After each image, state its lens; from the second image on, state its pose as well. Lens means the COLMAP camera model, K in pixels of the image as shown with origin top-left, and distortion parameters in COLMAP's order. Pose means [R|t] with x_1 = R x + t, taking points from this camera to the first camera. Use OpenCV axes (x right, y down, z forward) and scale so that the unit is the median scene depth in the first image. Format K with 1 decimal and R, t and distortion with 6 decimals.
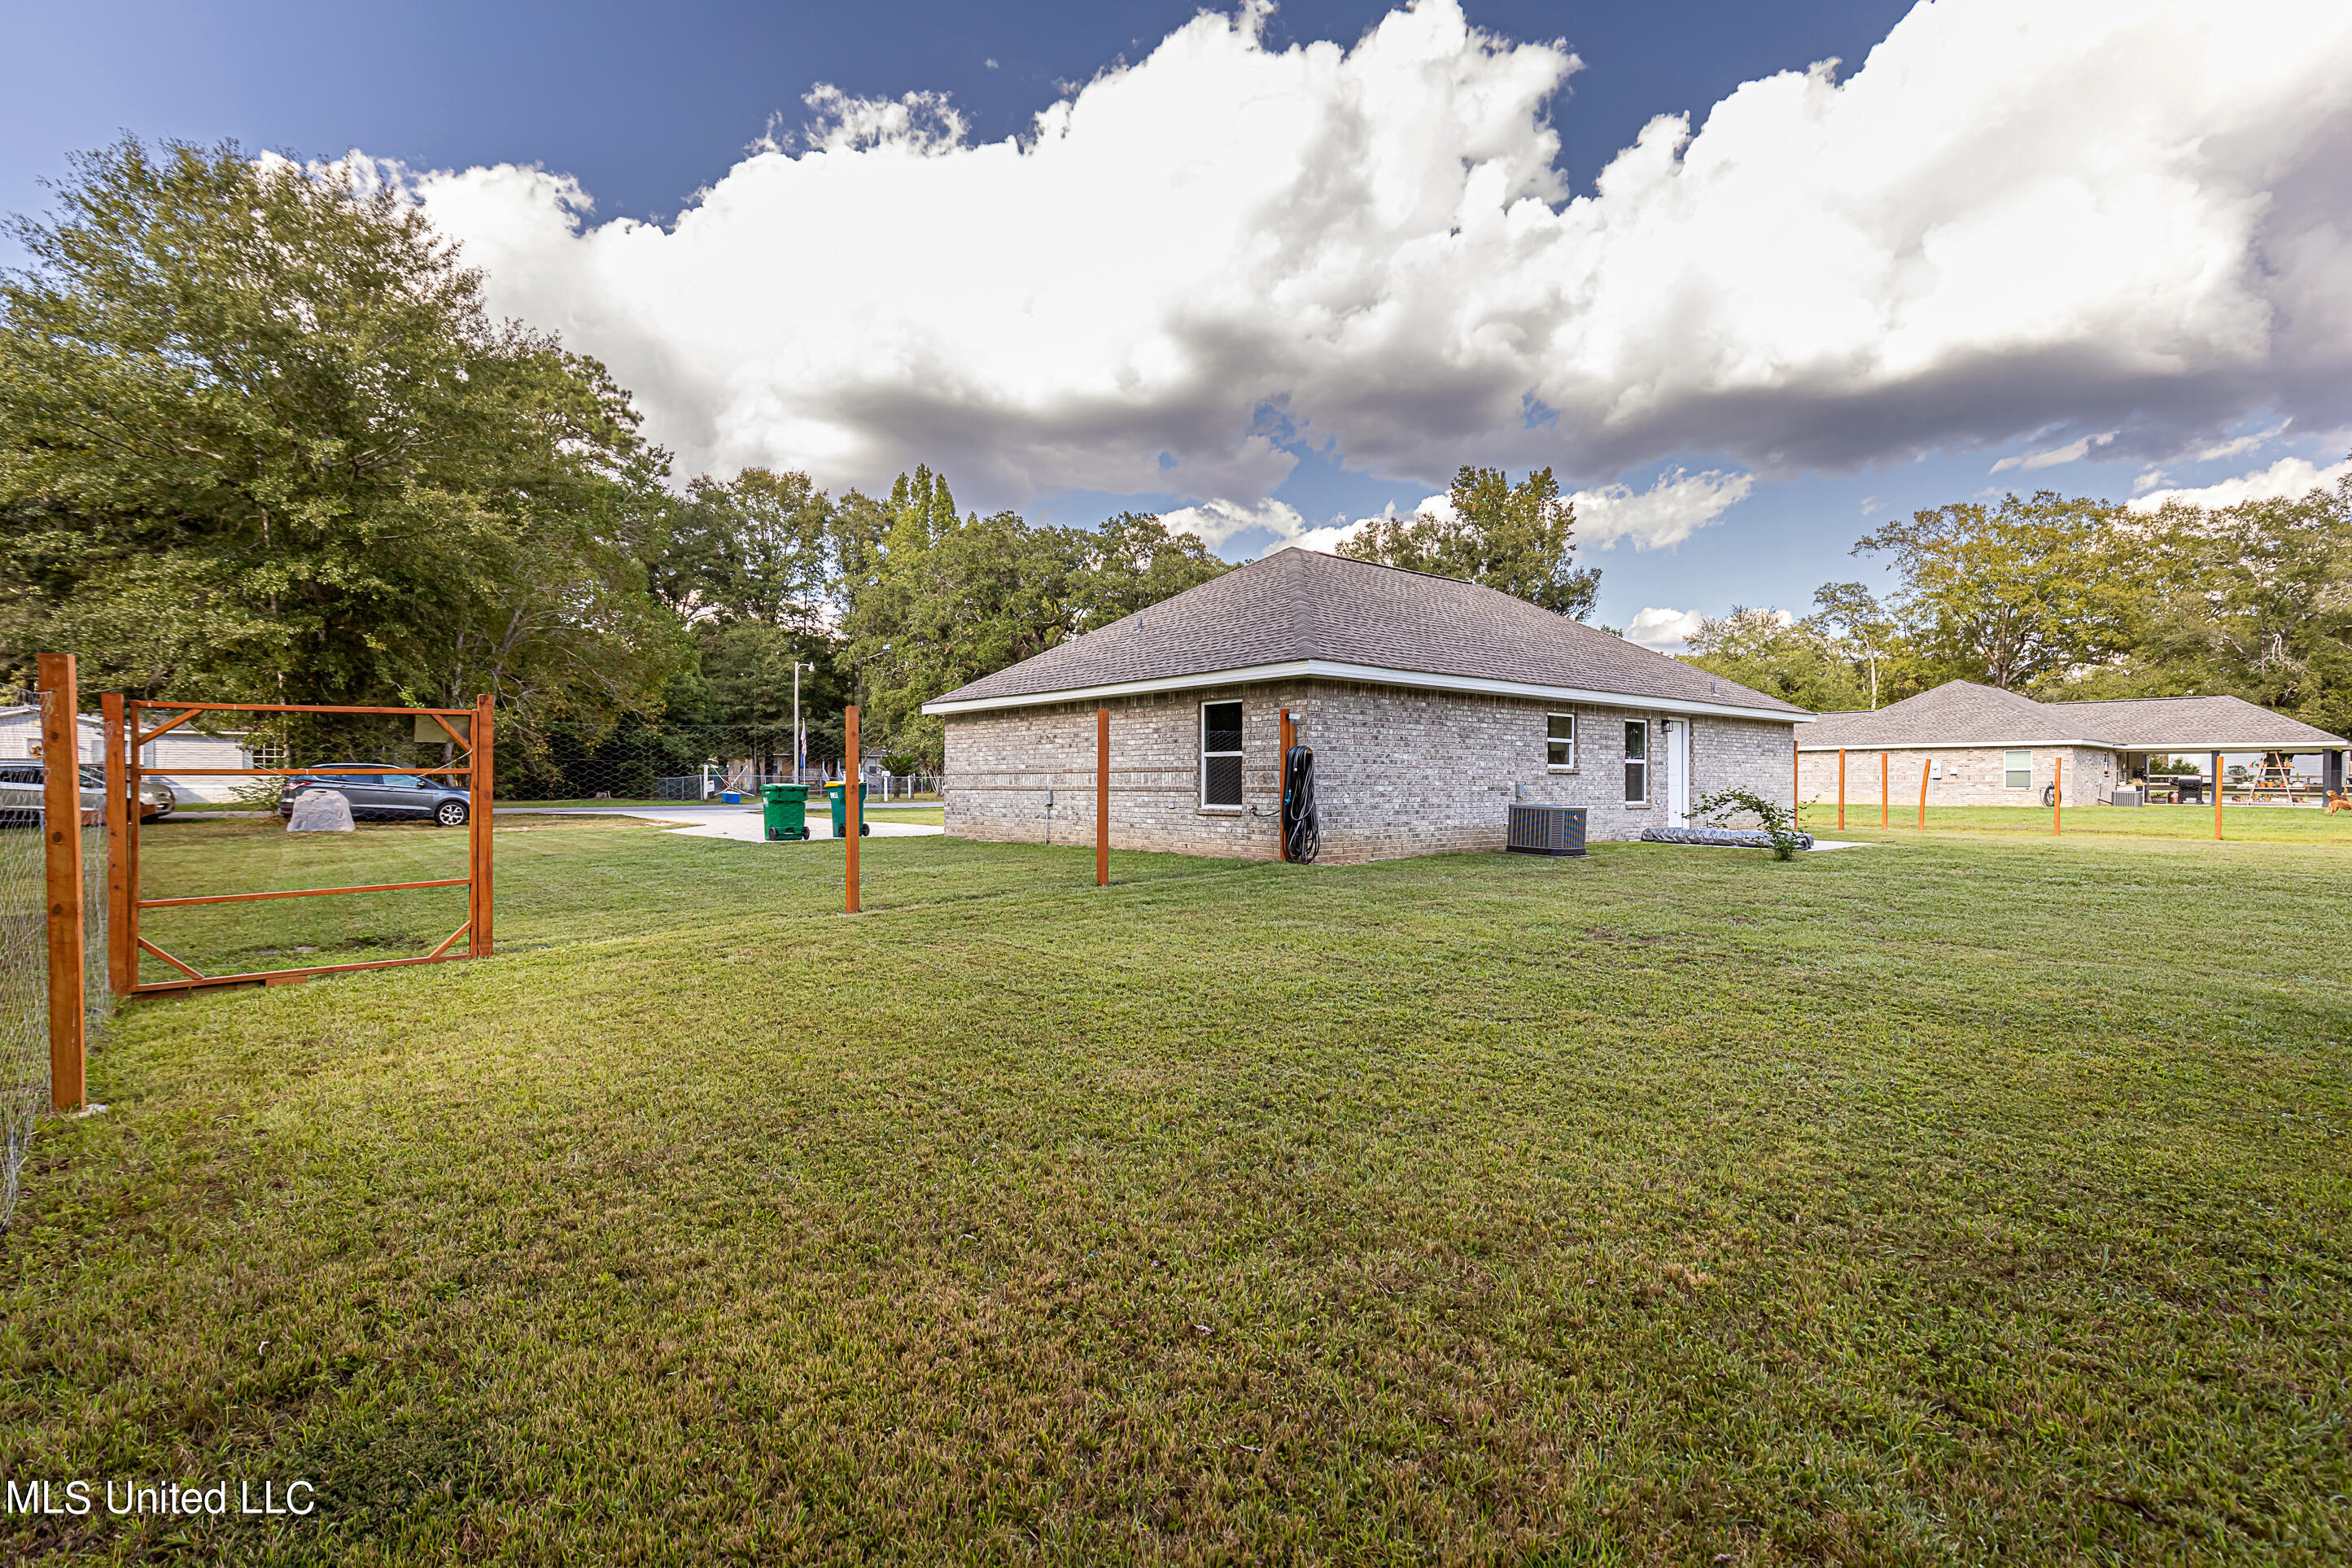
lens RADIAL K [[1097.9, 0, 1166.7], [0, 1097.9, 788.3], [0, 0, 1]] dist [0.005653, -0.000704]
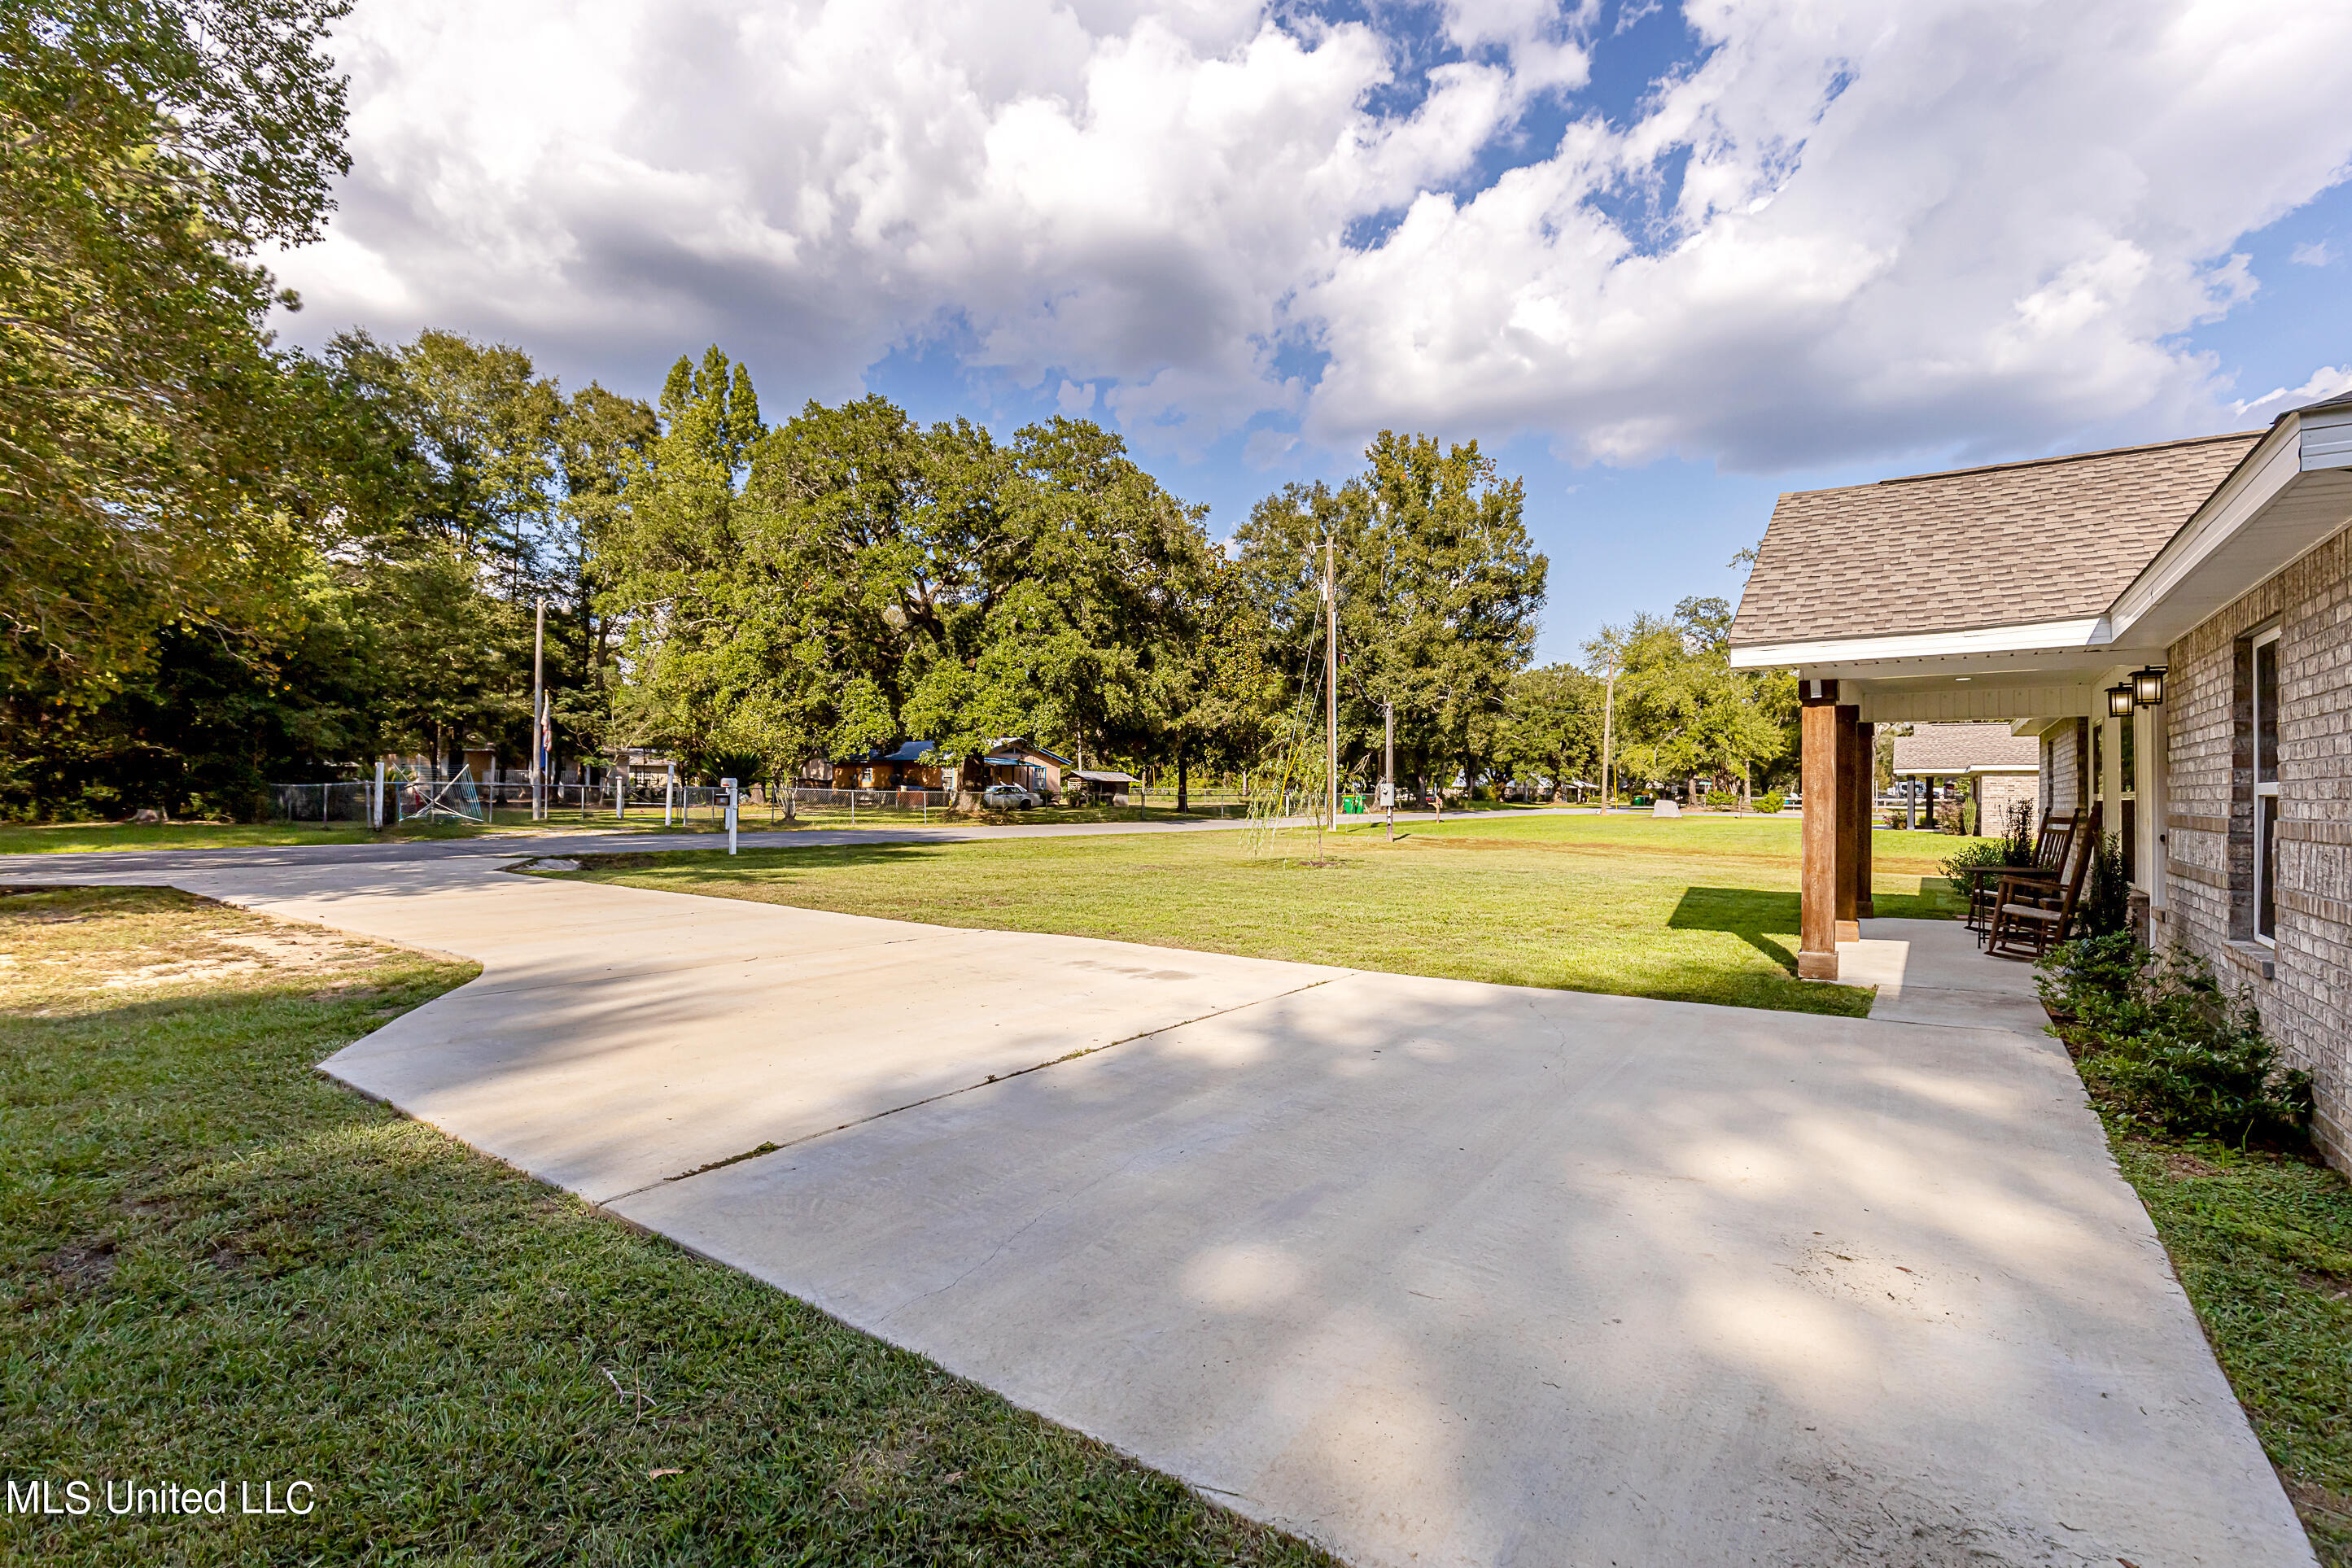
lens RADIAL K [[1097.9, 0, 1161.8], [0, 1097.9, 788.7], [0, 0, 1]] dist [0.005653, -0.000704]
pose [[0.968760, 0.009426, 0.247821, -0.181597], [-0.005753, 0.999863, -0.015539, -0.002022], [-0.247934, 0.013627, 0.968681, 0.386185]]
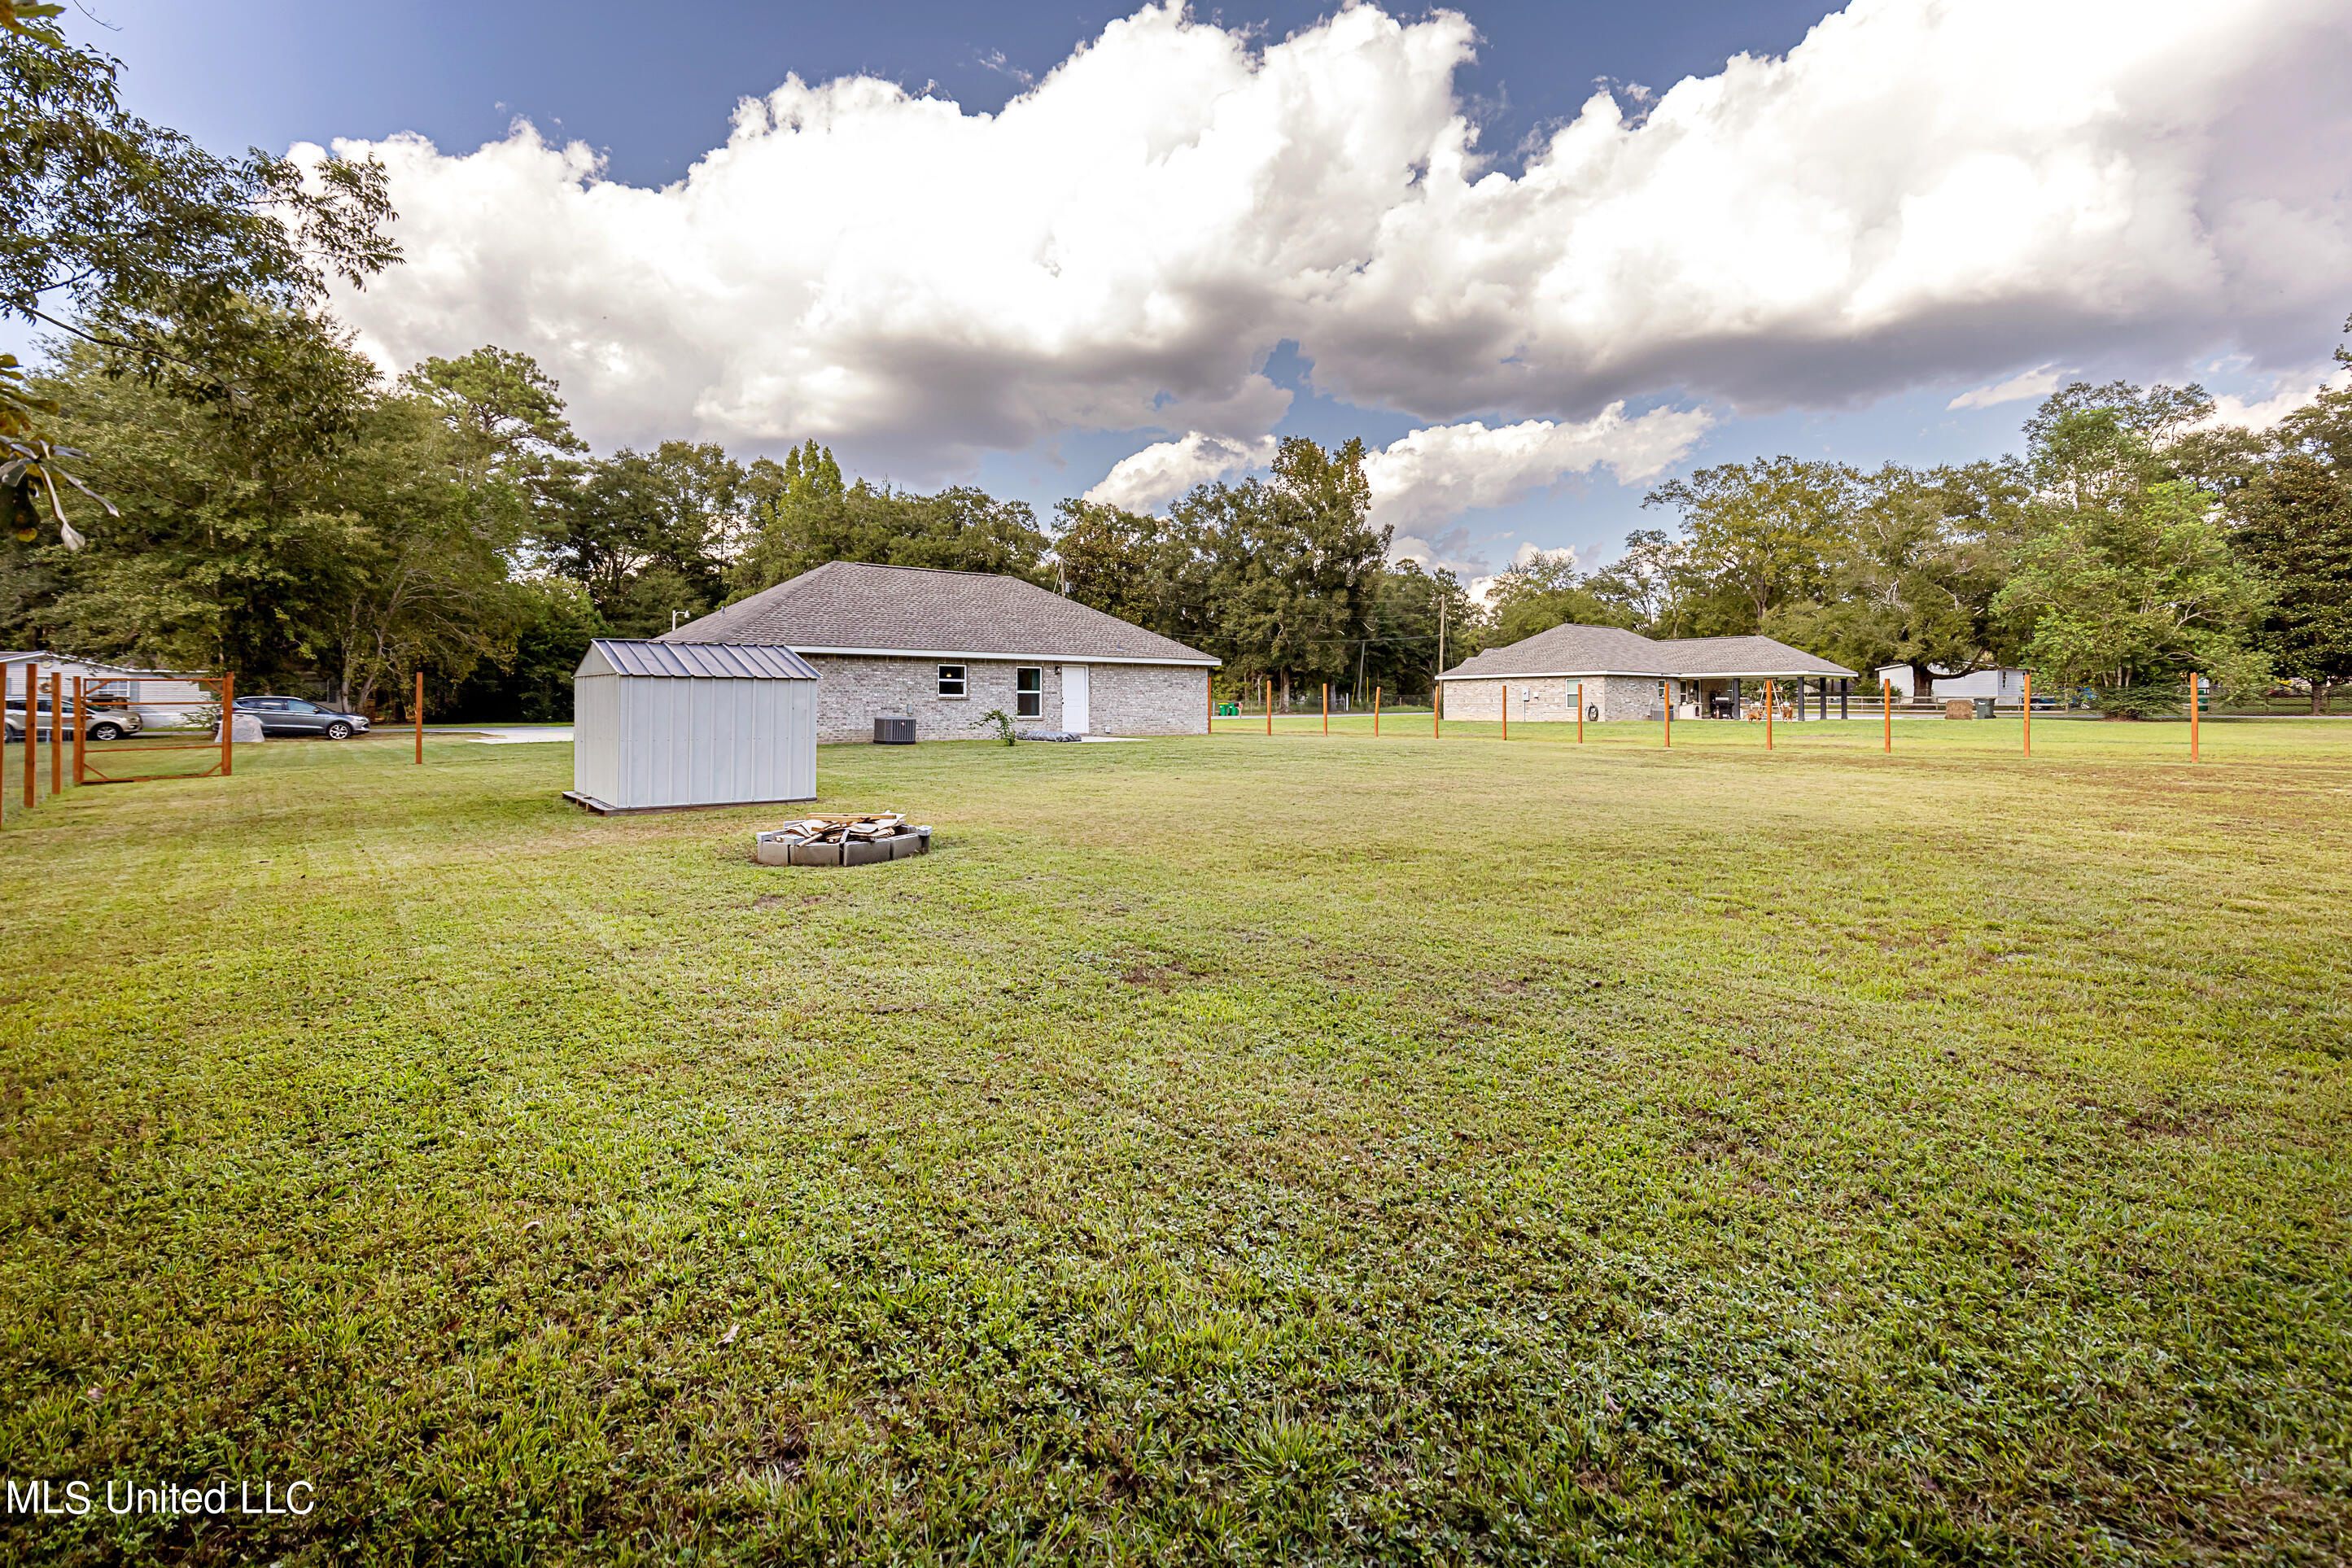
lens RADIAL K [[1097.9, 0, 1215.1], [0, 1097.9, 679.8], [0, 0, 1]] dist [0.005653, -0.000704]
pose [[0.999781, -0.005013, 0.020326, 0.294175], [0.005630, 0.999522, -0.030394, 0.004111], [-0.020164, 0.030501, 0.999331, -0.292314]]
